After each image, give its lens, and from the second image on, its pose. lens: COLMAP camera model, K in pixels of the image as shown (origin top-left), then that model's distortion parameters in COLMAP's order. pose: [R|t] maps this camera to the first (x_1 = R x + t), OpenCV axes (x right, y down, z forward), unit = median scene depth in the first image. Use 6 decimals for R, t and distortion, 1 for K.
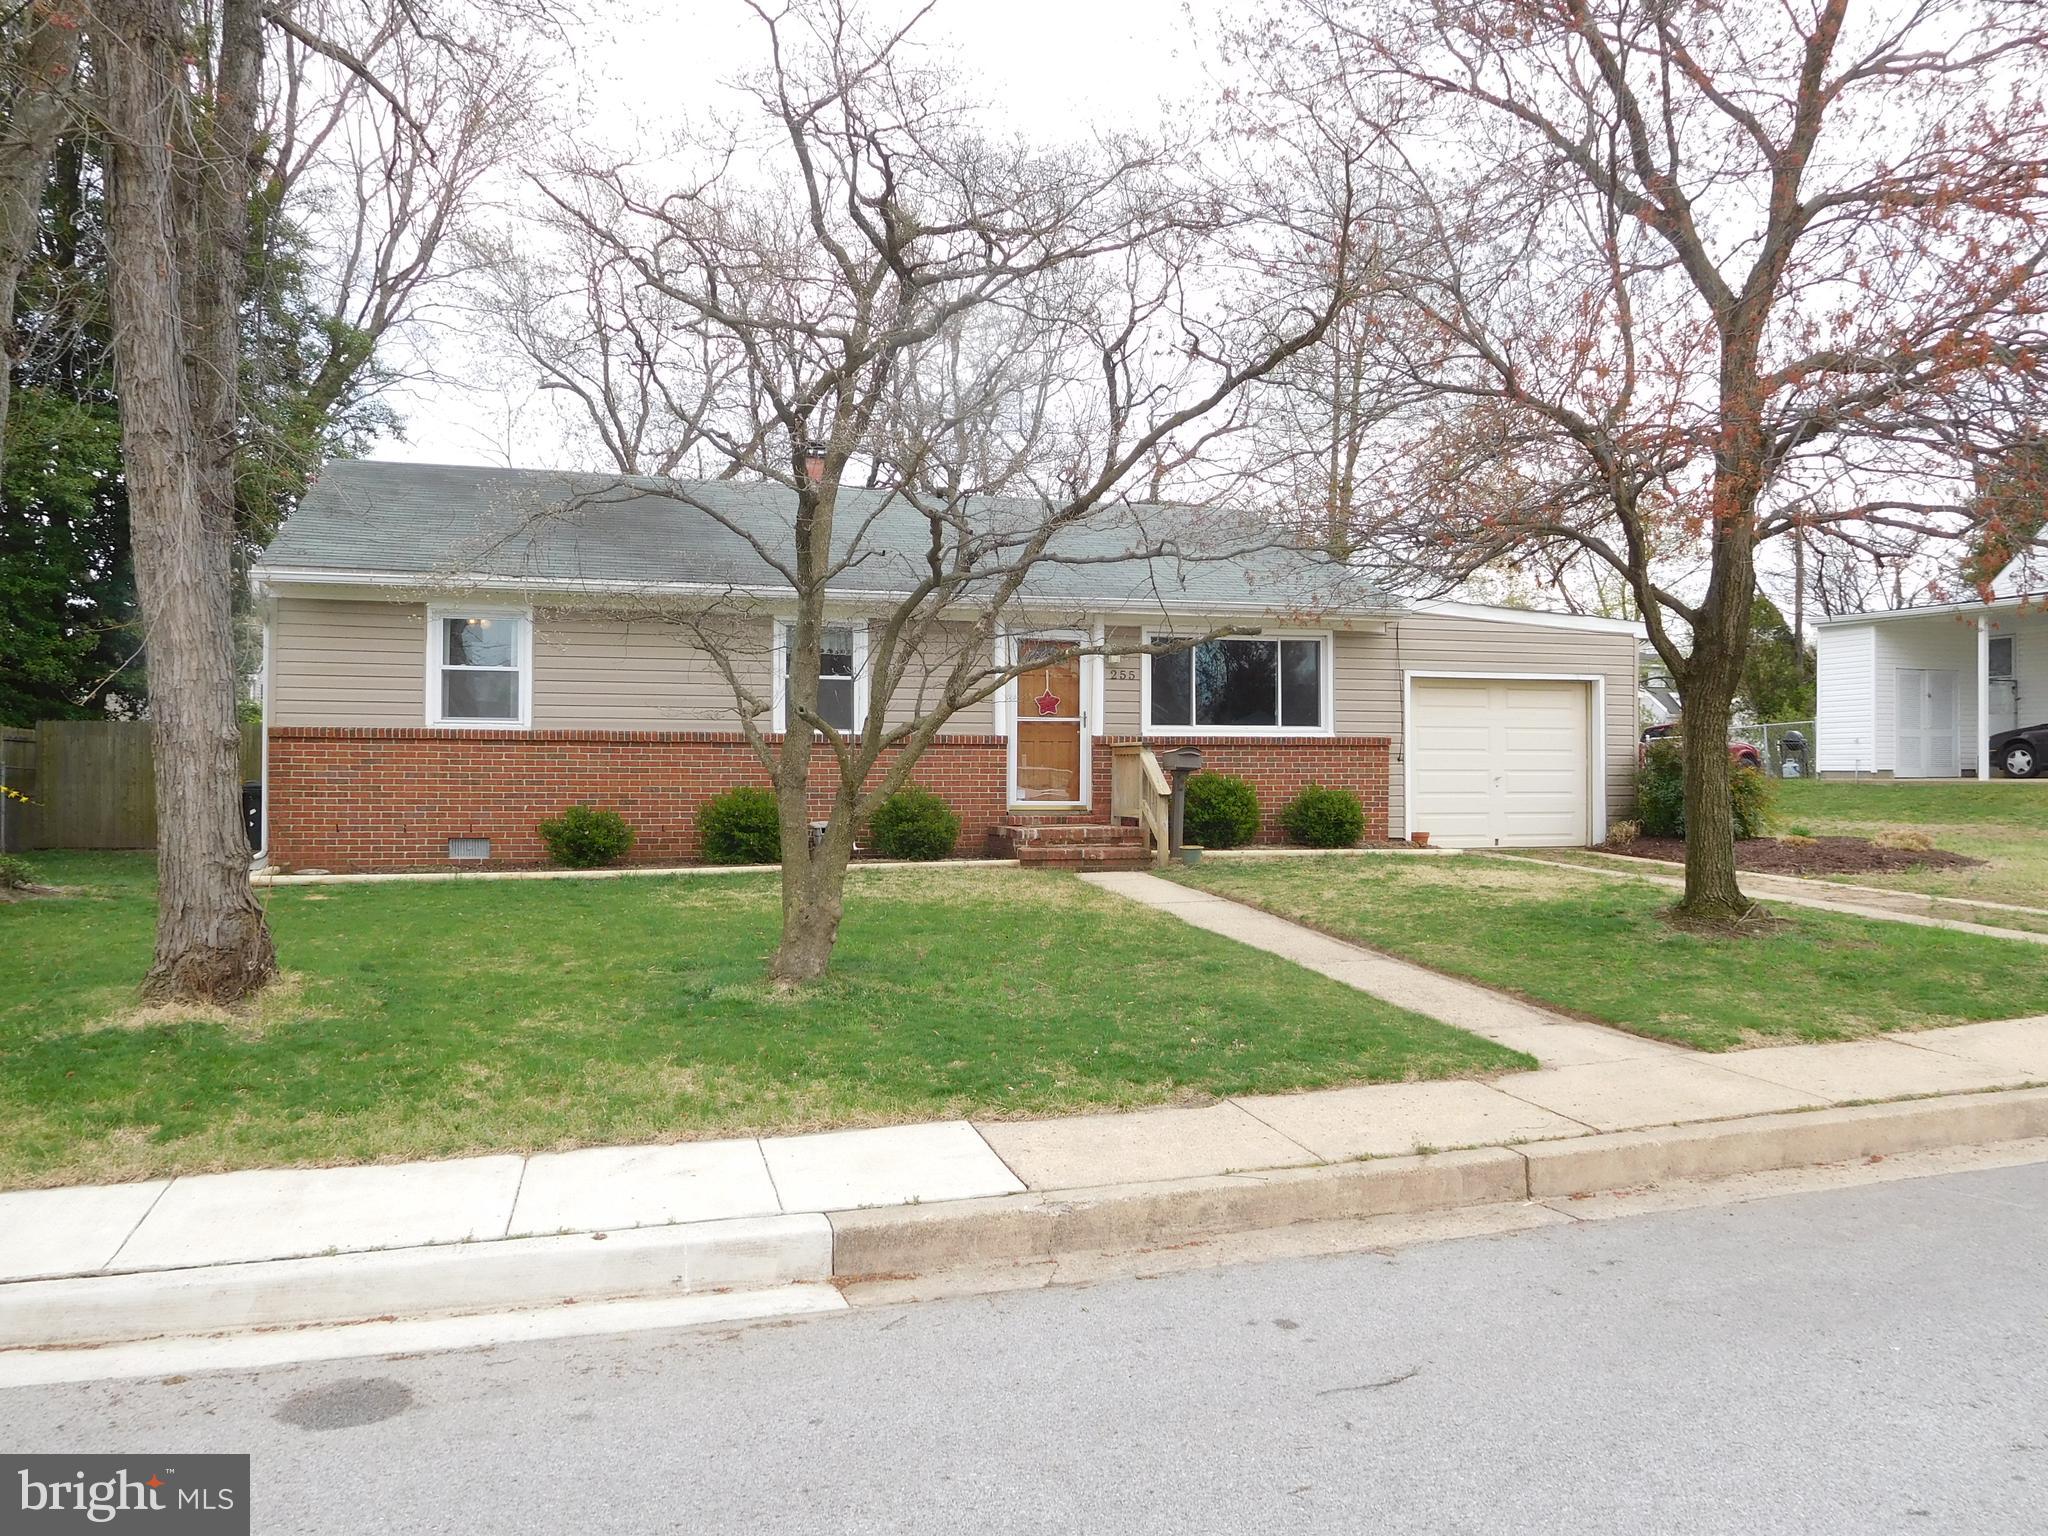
lens RADIAL K [[1552.1, 0, 1017.2], [0, 1552.1, 768.8], [0, 0, 1]] dist [-0.006862, 0.006506]
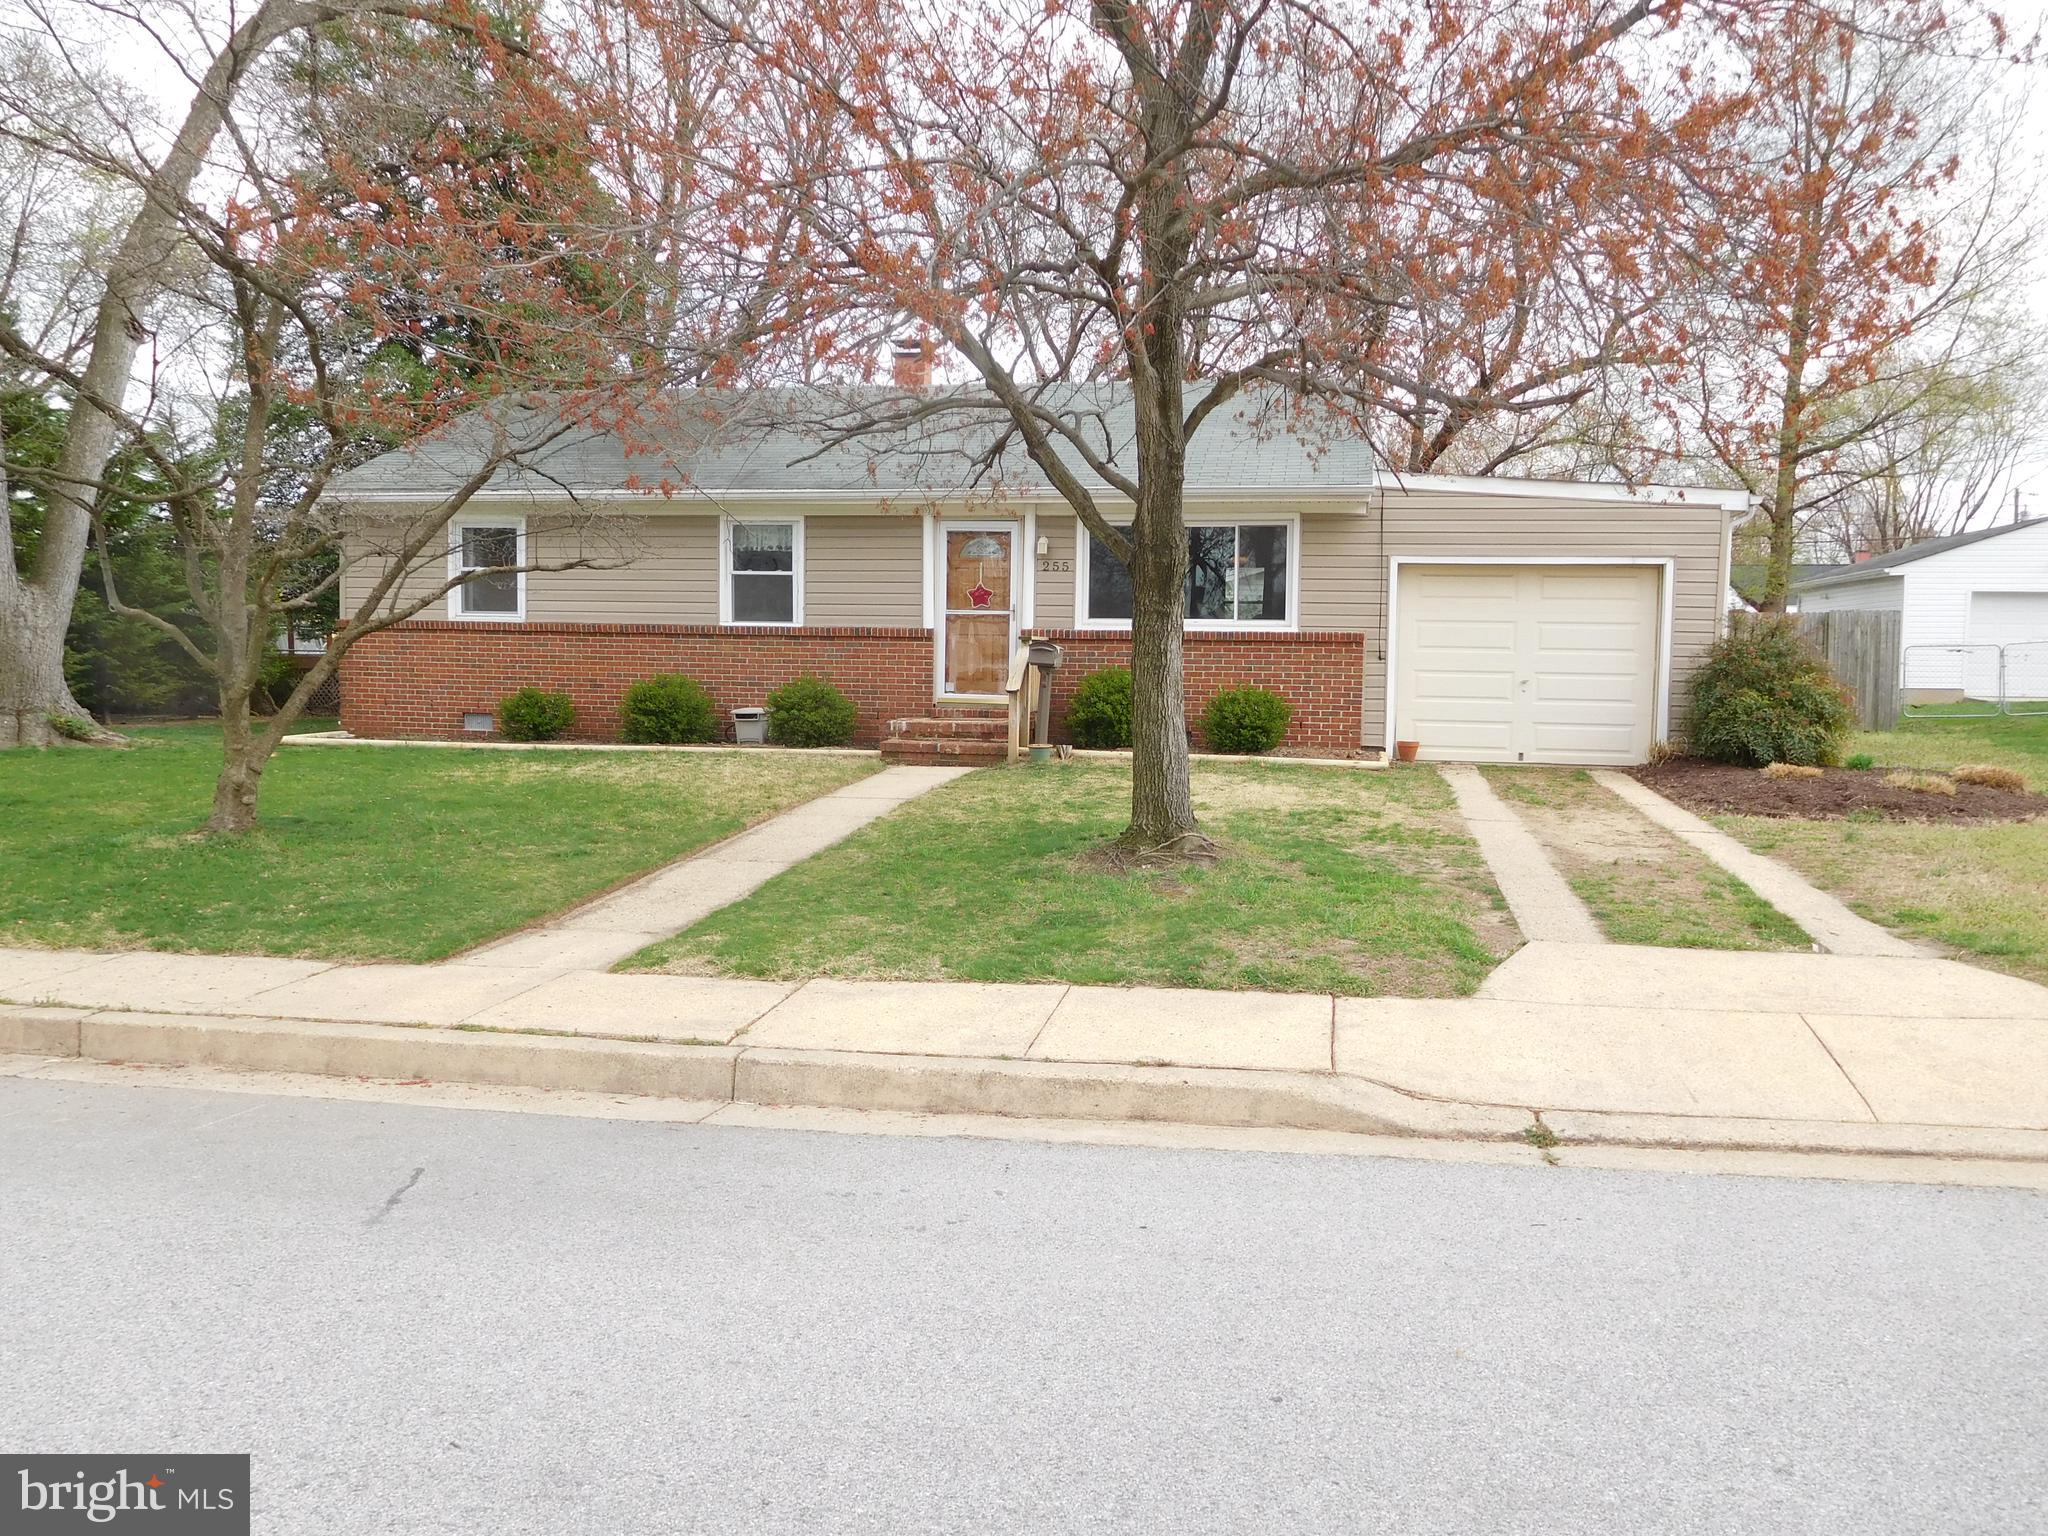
lens RADIAL K [[1552.1, 0, 1017.2], [0, 1552.1, 768.8], [0, 0, 1]] dist [-0.006862, 0.006506]
pose [[0.881922, 0.044508, -0.469290, 0.504762], [-0.016264, 0.997813, 0.064068, 0.003767], [0.471115, -0.048870, 0.880717, 0.130550]]
